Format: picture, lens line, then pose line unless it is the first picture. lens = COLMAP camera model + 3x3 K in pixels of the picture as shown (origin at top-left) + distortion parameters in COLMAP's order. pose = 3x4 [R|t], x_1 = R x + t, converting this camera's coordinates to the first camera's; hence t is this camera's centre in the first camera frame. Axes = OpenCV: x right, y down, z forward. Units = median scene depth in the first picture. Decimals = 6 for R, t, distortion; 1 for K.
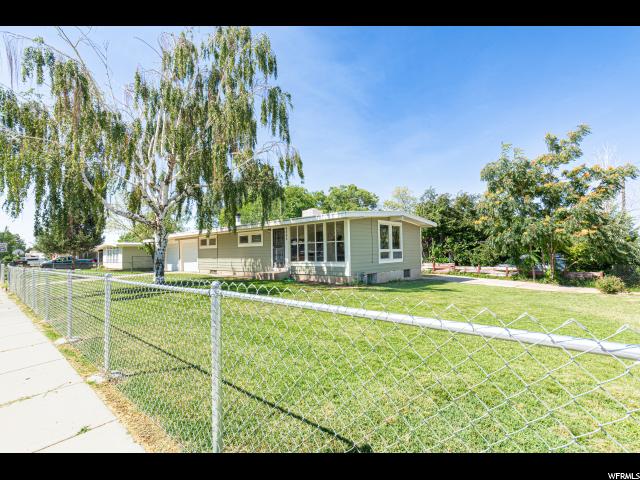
lens RADIAL K [[275.0, 0, 321.3], [0, 275.0, 254.6], [0, 0, 1]] dist [0.000148, 0.000018]
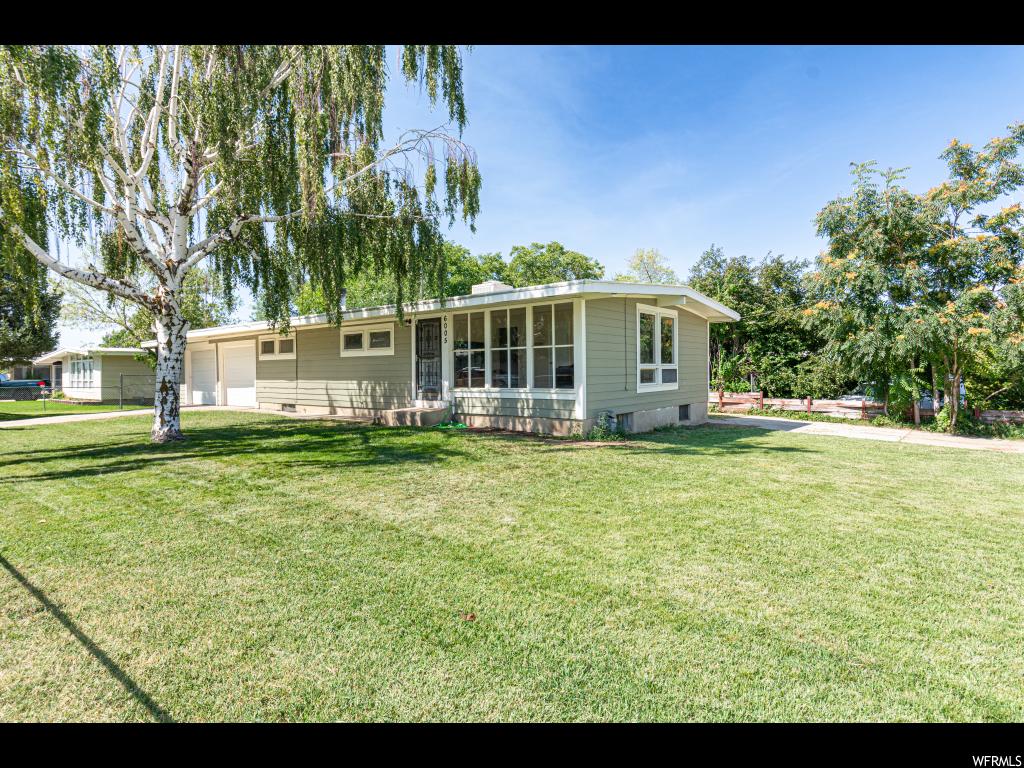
lens RADIAL K [[497.5, 0, 512.0], [0, 497.5, 384.0], [0, 0, 1]] dist [0.000396, -0.000138]
pose [[0.998535, 0.006607, 0.053703, -0.051530], [-0.007570, 0.999814, 0.017759, 0.002315], [-0.053576, -0.018140, 0.998399, 0.115102]]
